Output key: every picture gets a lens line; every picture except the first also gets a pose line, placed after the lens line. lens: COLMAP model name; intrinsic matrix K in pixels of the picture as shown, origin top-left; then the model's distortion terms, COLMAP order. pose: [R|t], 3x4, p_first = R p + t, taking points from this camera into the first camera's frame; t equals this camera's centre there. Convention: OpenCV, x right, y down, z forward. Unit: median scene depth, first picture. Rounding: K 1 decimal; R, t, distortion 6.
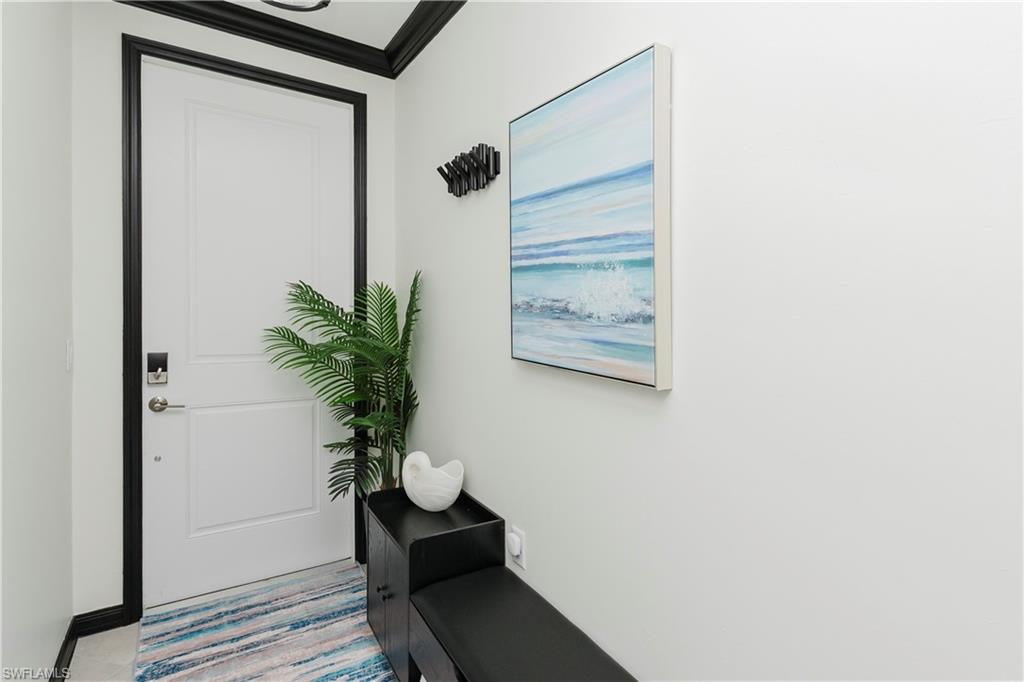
lens RADIAL K [[506.7, 0, 510.6], [0, 506.7, 334.4], [0, 0, 1]] dist [0.000569, 0.000569]
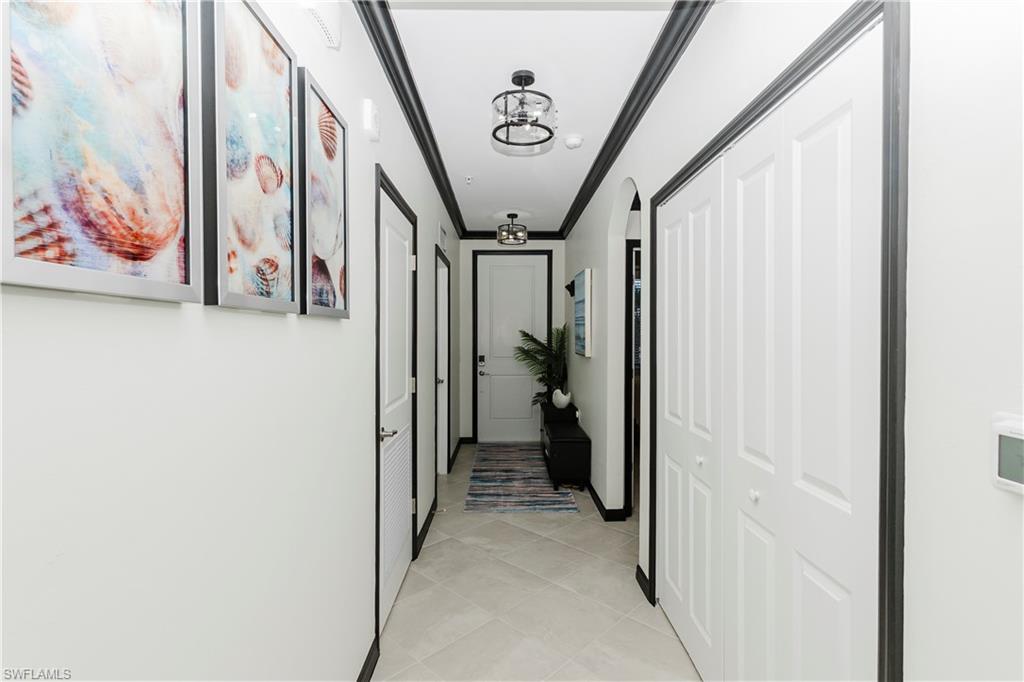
lens RADIAL K [[506.7, 0, 512.1], [0, 506.7, 344.4], [0, 0, 1]] dist [0.000569, 0.000569]
pose [[0.844808, -0.020187, -0.534689, 0.996094], [0.002886, 0.999445, -0.033174, 0.069382], [0.535062, 0.026483, 0.844397, -1.348886]]
